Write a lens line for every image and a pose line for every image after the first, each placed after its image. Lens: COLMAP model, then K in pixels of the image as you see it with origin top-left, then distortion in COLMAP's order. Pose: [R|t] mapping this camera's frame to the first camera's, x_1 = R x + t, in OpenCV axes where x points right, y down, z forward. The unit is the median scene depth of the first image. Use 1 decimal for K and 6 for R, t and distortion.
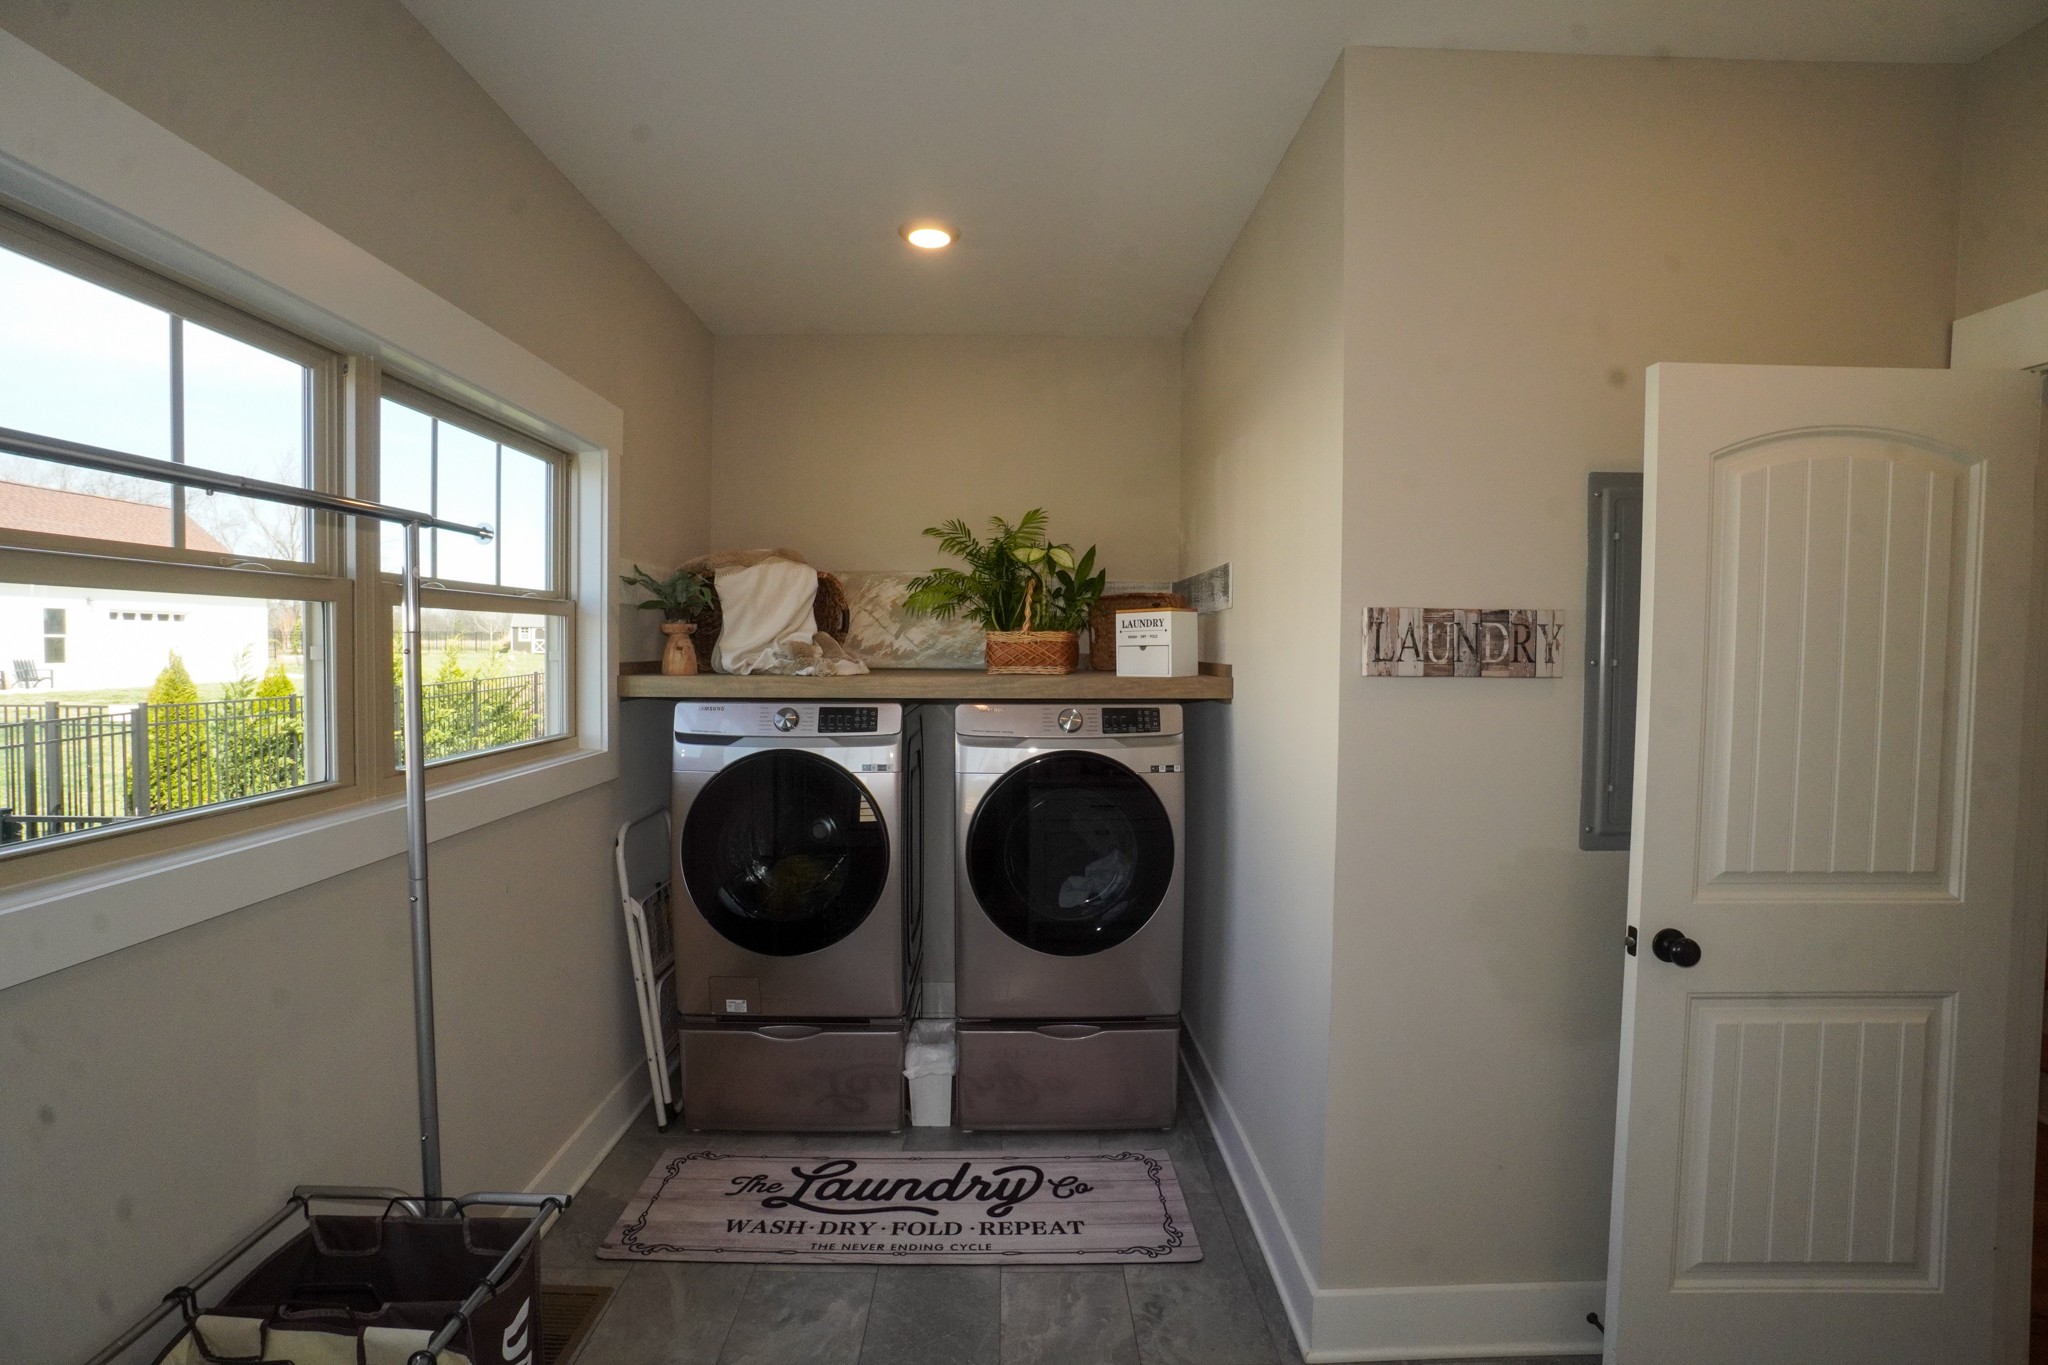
lens RADIAL K [[904.3, 0, 1015.4], [0, 904.3, 675.3], [0, 0, 1]] dist [-0.061672, 0.023983]
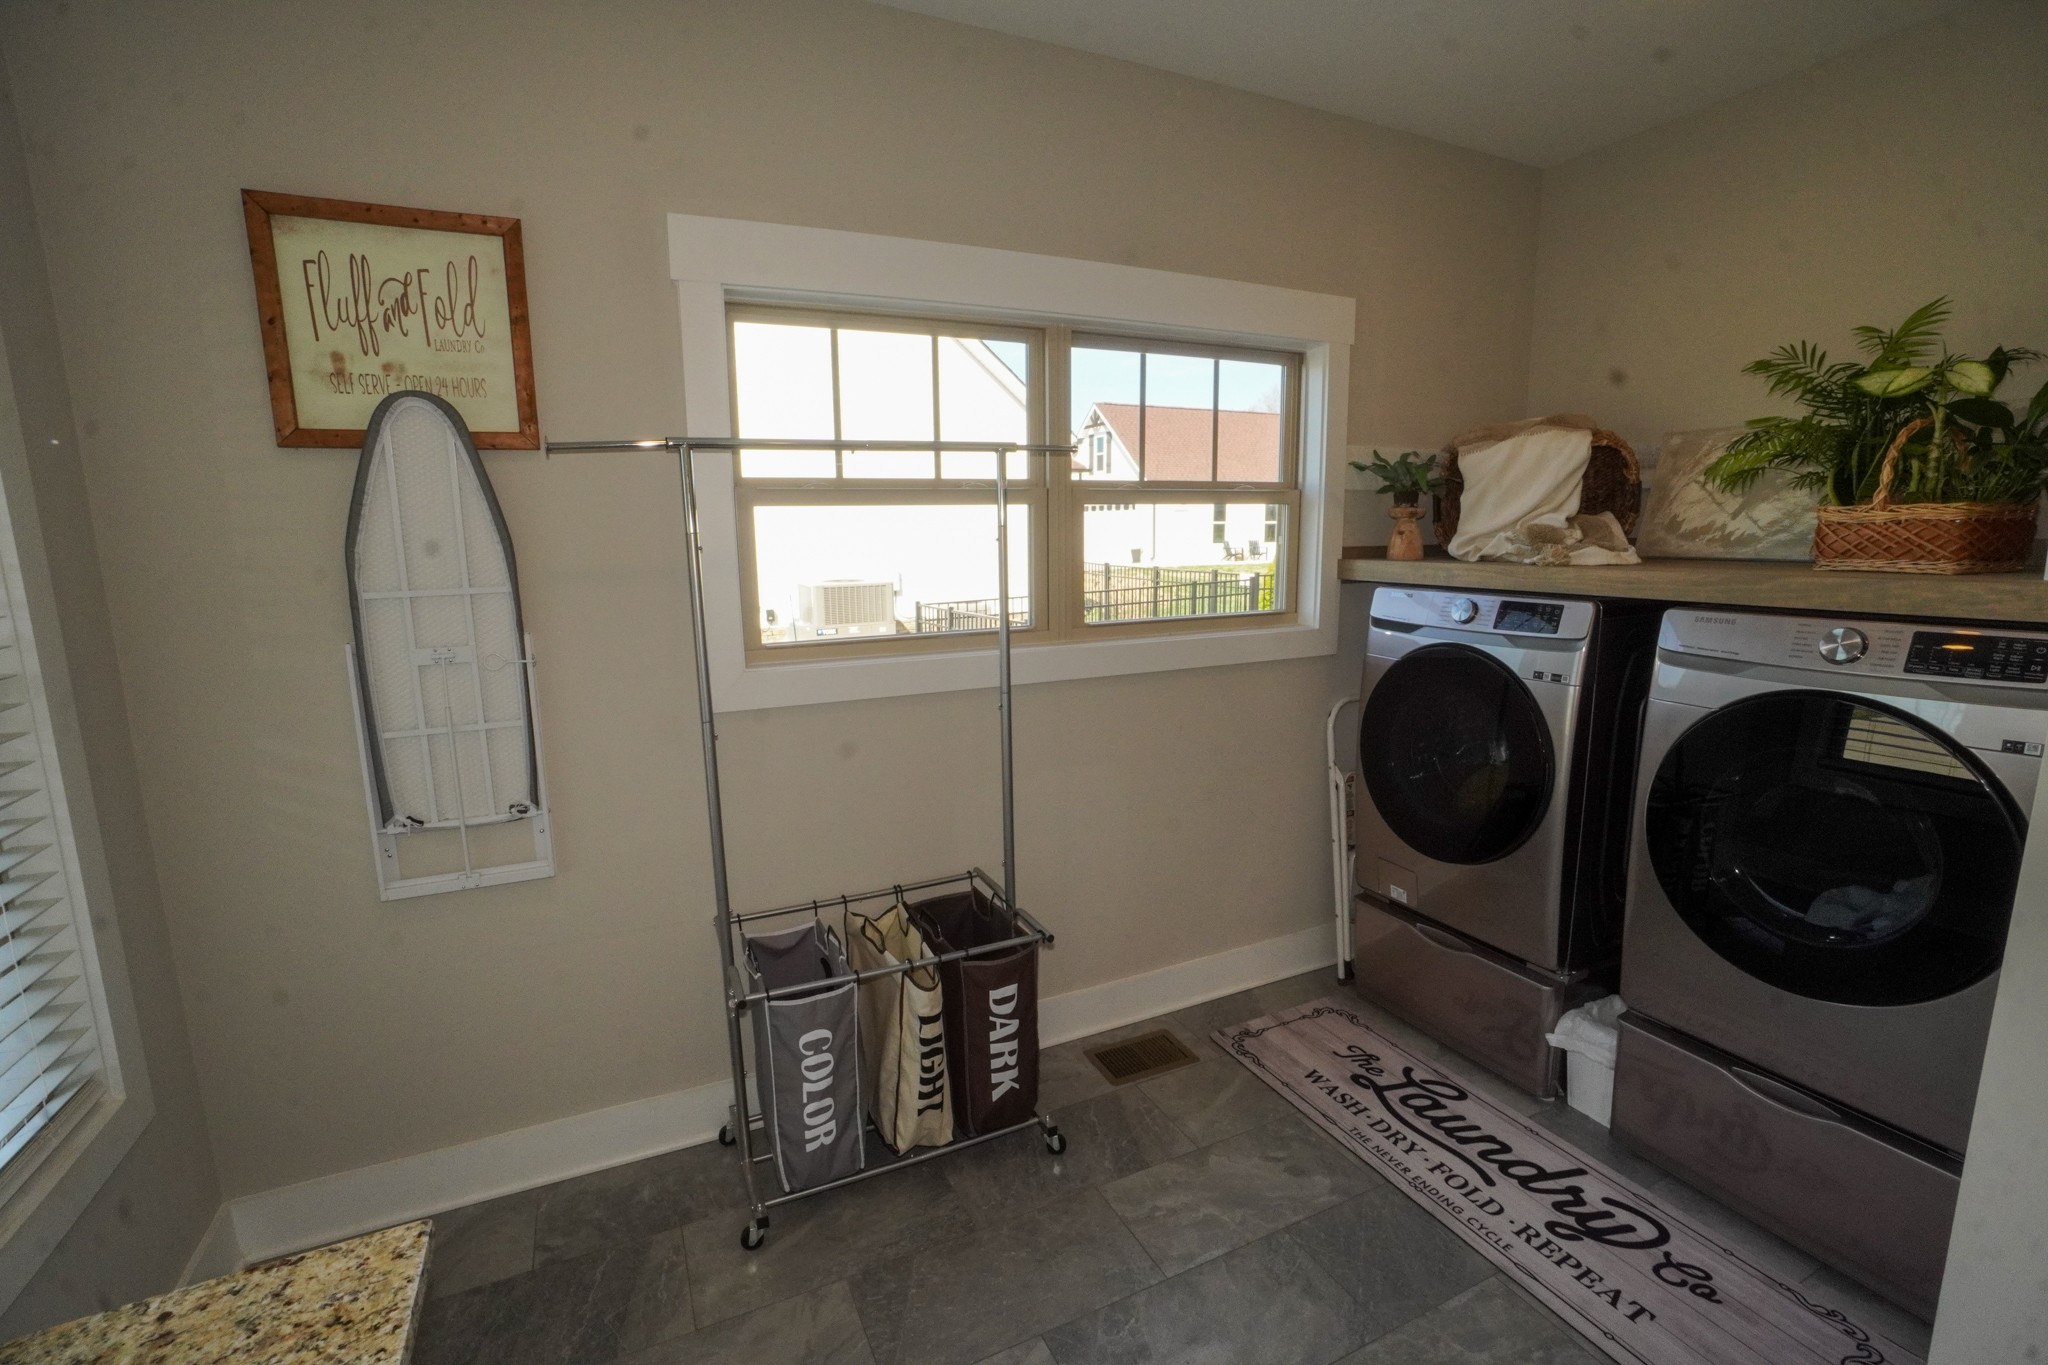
lens RADIAL K [[904.3, 0, 1015.4], [0, 904.3, 675.3], [0, 0, 1]] dist [-0.061672, 0.023983]
pose [[0.418645, 0.134822, -0.898086, 0.390066], [-0.014505, 0.989785, 0.141826, -0.008897], [0.908034, -0.046348, 0.416325, 0.212193]]
